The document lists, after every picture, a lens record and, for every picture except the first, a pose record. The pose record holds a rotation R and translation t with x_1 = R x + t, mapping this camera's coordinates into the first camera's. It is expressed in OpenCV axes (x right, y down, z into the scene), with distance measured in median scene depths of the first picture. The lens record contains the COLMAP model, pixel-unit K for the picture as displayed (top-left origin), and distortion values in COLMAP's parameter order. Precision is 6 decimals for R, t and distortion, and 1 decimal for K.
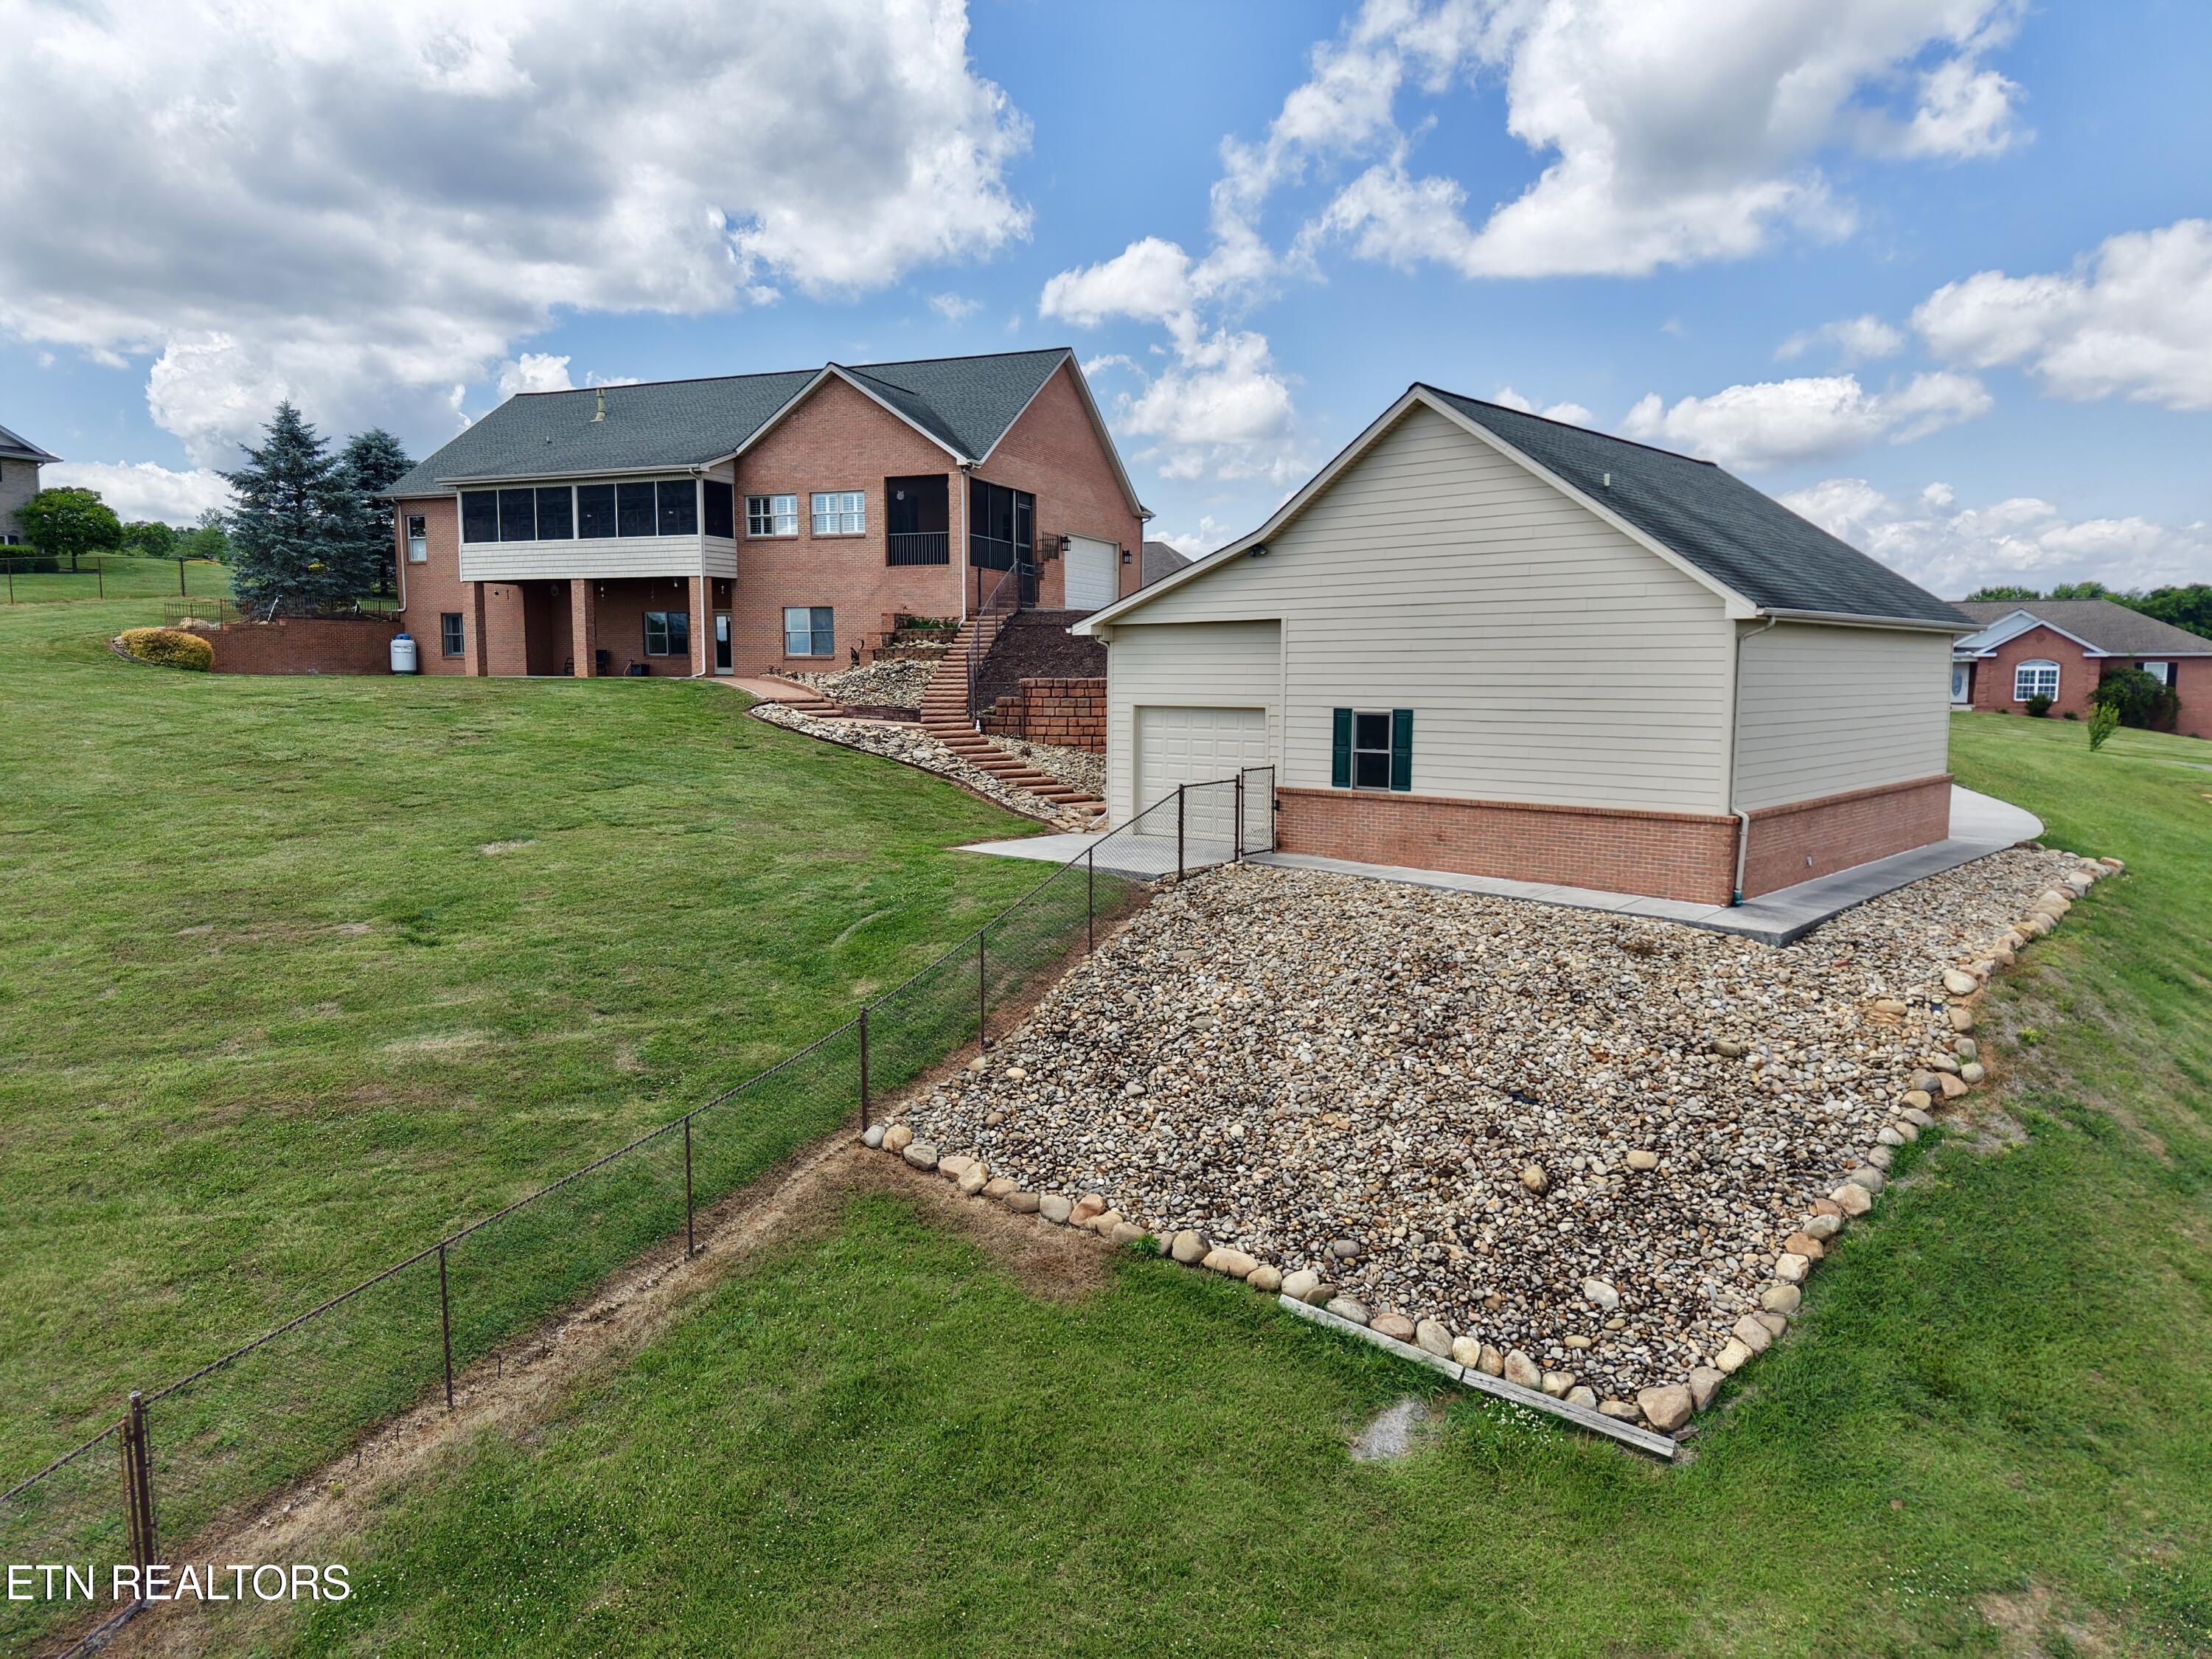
lens RADIAL K [[1650.7, 0, 1106.0], [0, 1650.7, 829.5], [0, 0, 1]] dist [-0.002903, -0.002962]
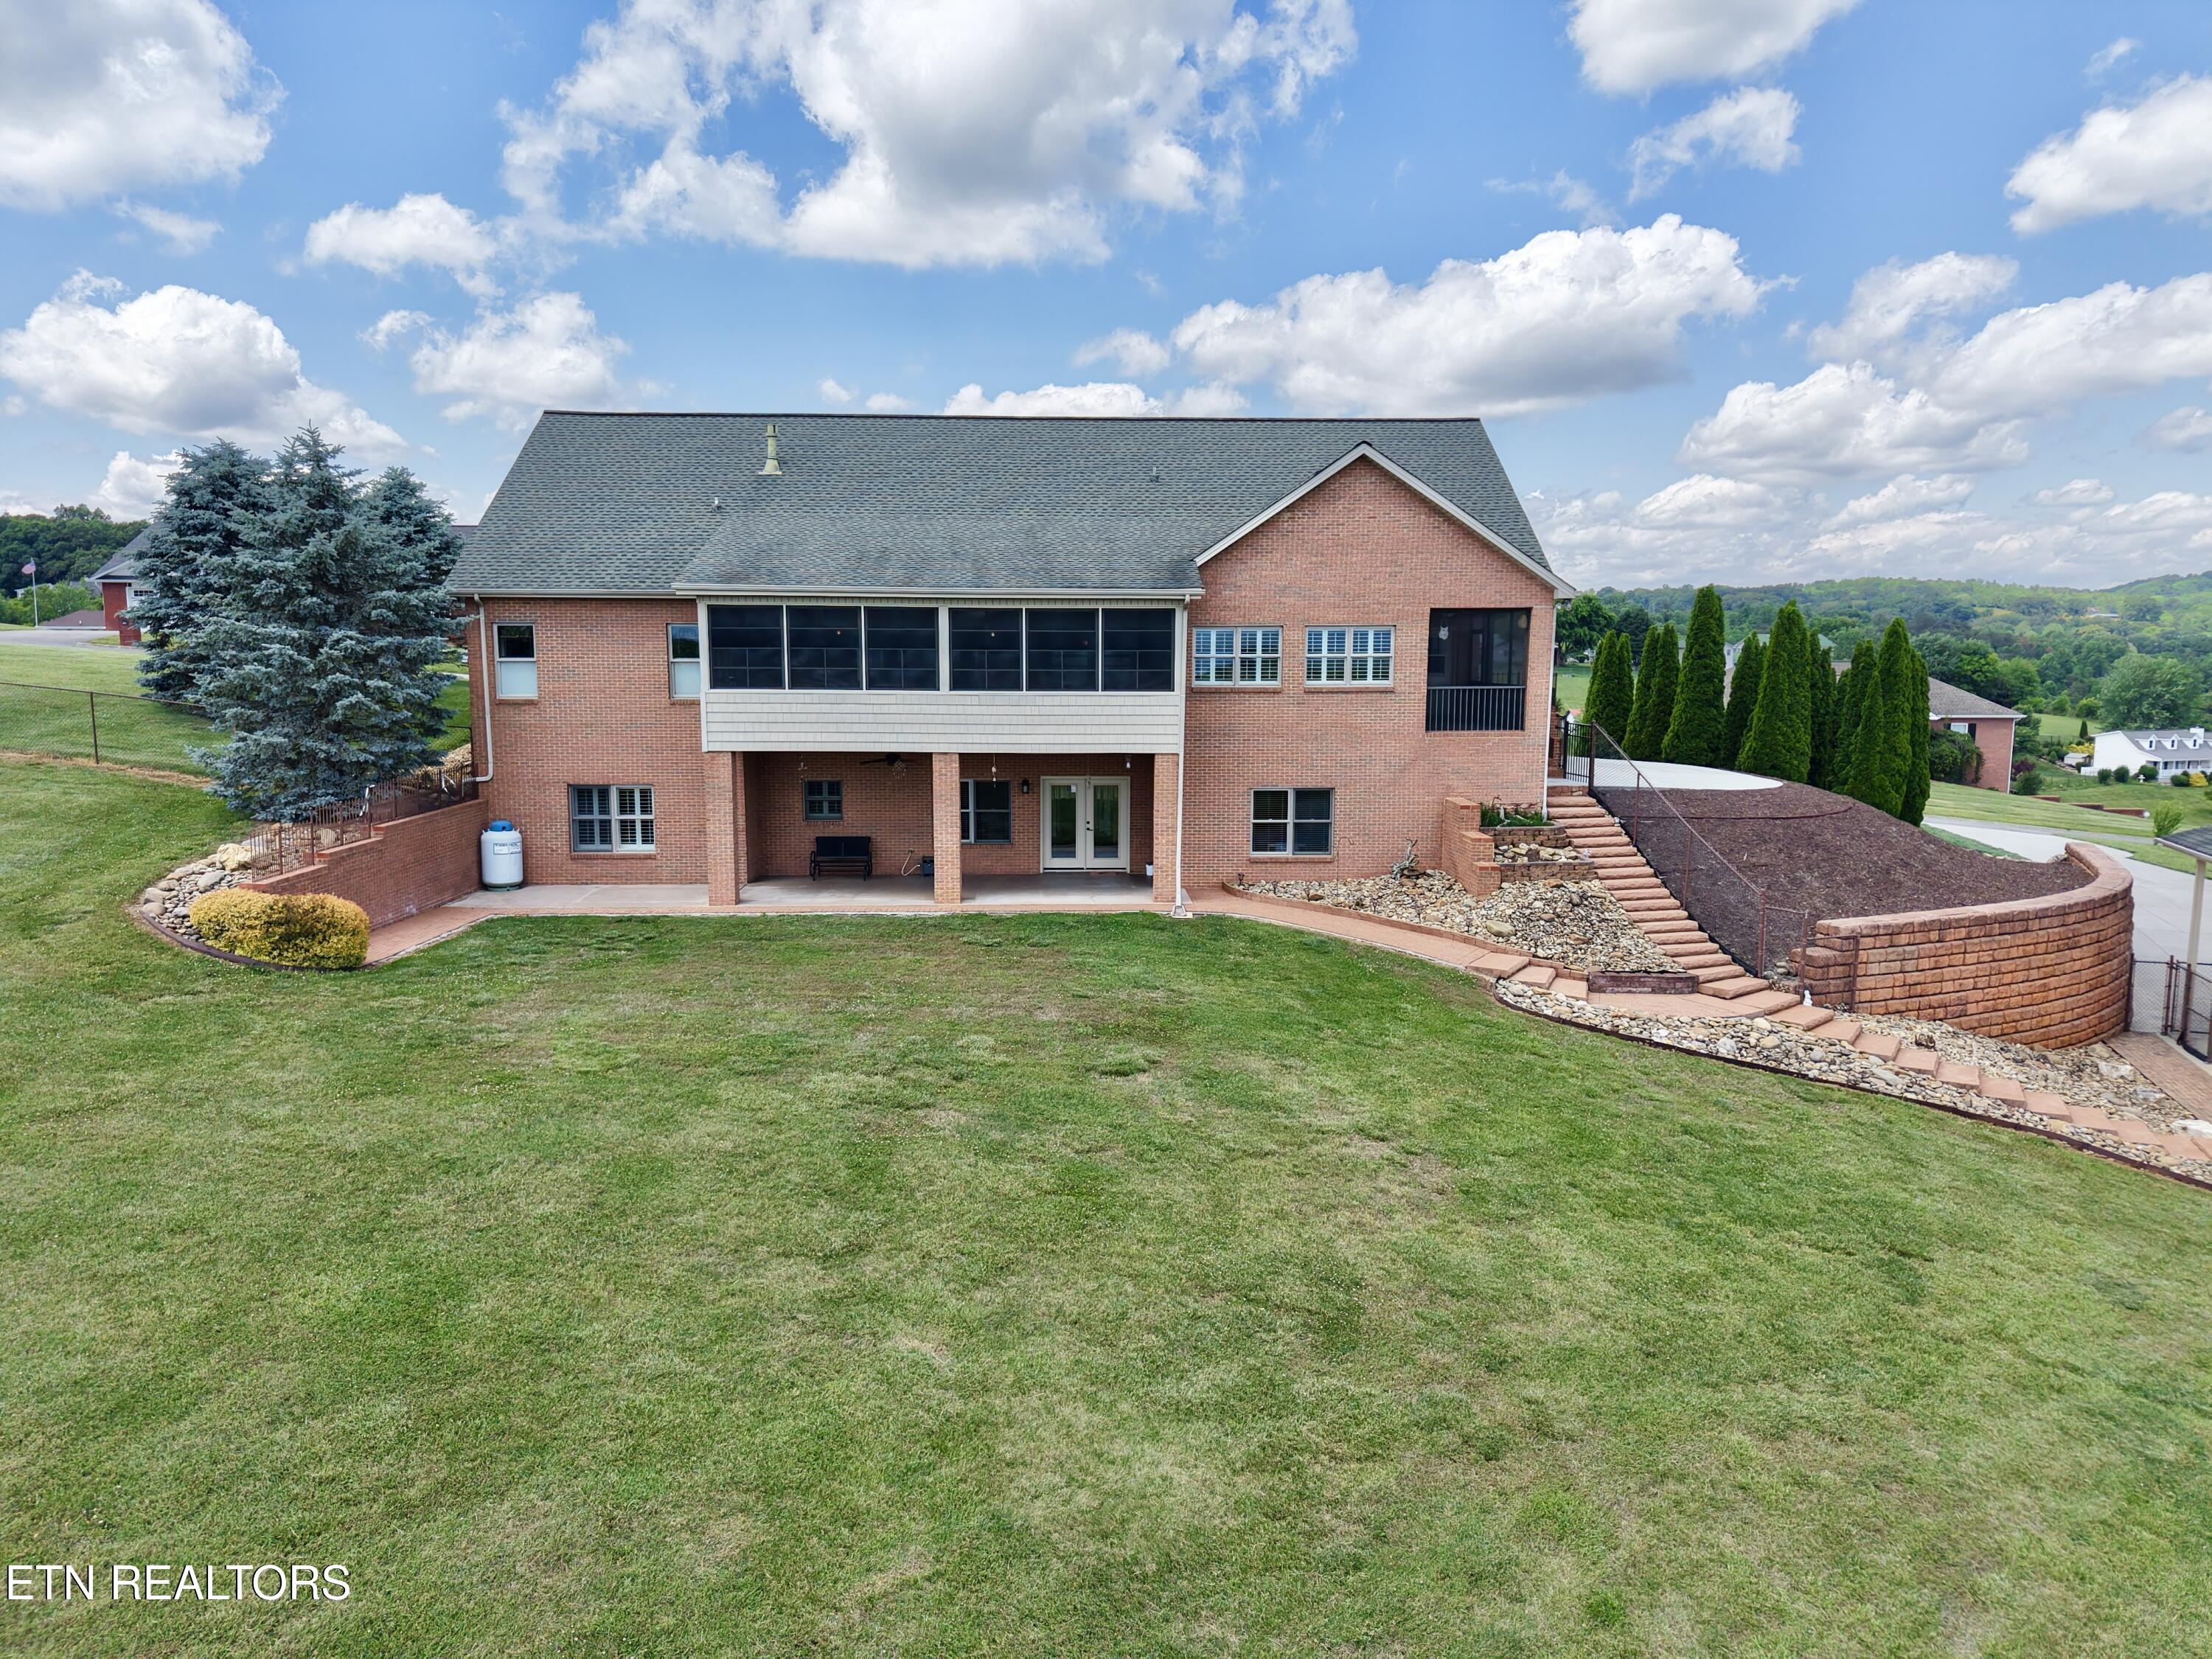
lens RADIAL K [[1561.2, 0, 1106.0], [0, 1561.2, 829.5], [0, 0, 1]] dist [0.003902, -0.003176]
pose [[0.904742, -0.052983, 0.422651, -0.468203], [0.041000, 0.998459, 0.037399, -0.127953], [-0.423981, -0.016508, 0.905521, 0.387453]]
